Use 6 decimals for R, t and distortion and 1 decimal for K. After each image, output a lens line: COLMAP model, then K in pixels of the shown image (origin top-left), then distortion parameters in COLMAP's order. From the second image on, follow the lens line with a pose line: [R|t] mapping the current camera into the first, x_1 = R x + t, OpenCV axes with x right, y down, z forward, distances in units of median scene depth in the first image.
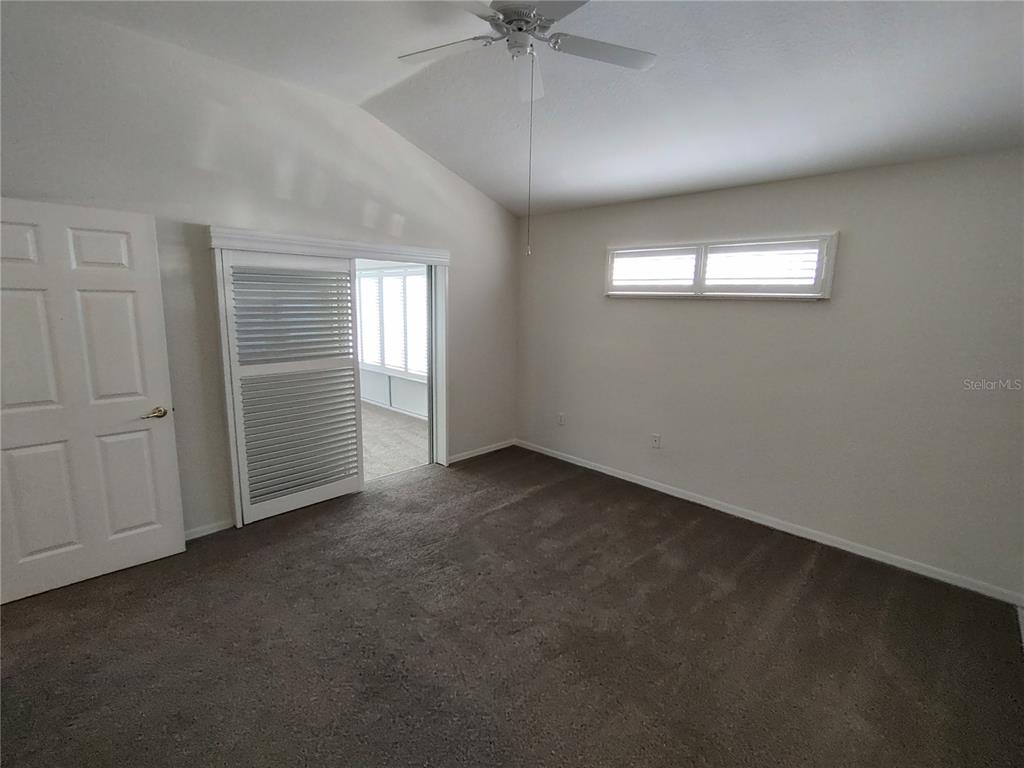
lens RADIAL K [[465.5, 0, 510.5], [0, 465.5, 382.8], [0, 0, 1]] dist [-0.002432, 0.000426]
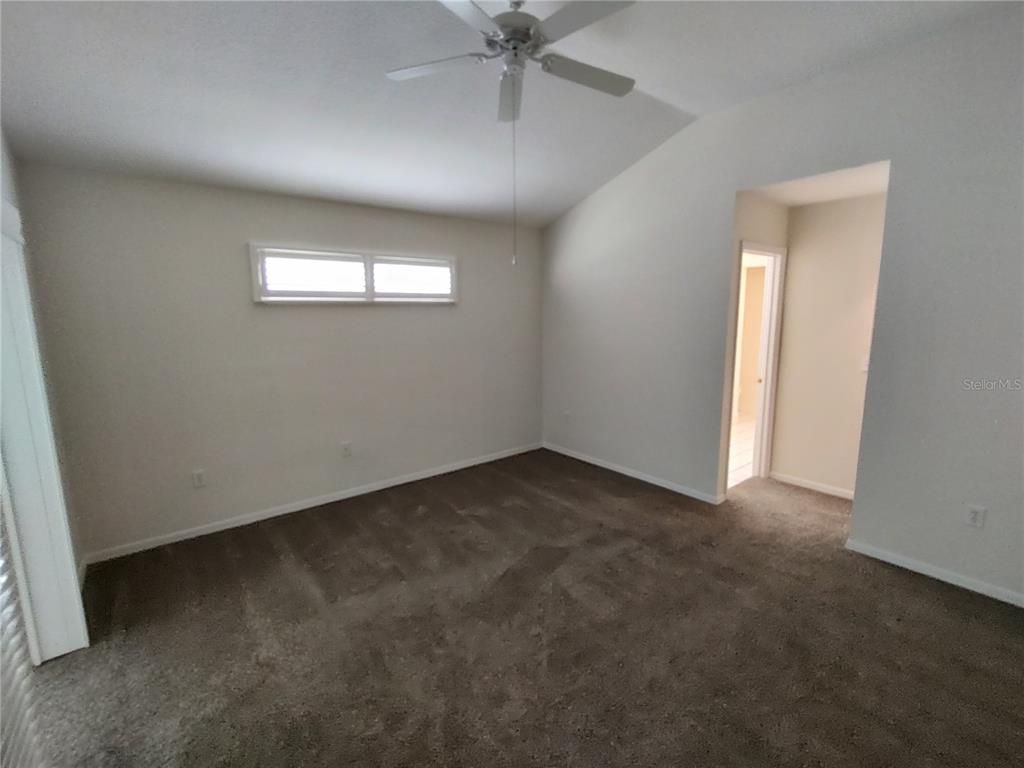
lens RADIAL K [[457.9, 0, 512.0], [0, 457.9, 384.0], [0, 0, 1]] dist [-0.001181, -0.000105]
pose [[0.123380, -0.180452, 0.975815, -0.632666], [0.188500, 0.969687, 0.155486, -0.103767], [-0.974292, 0.164757, 0.153655, 0.540244]]
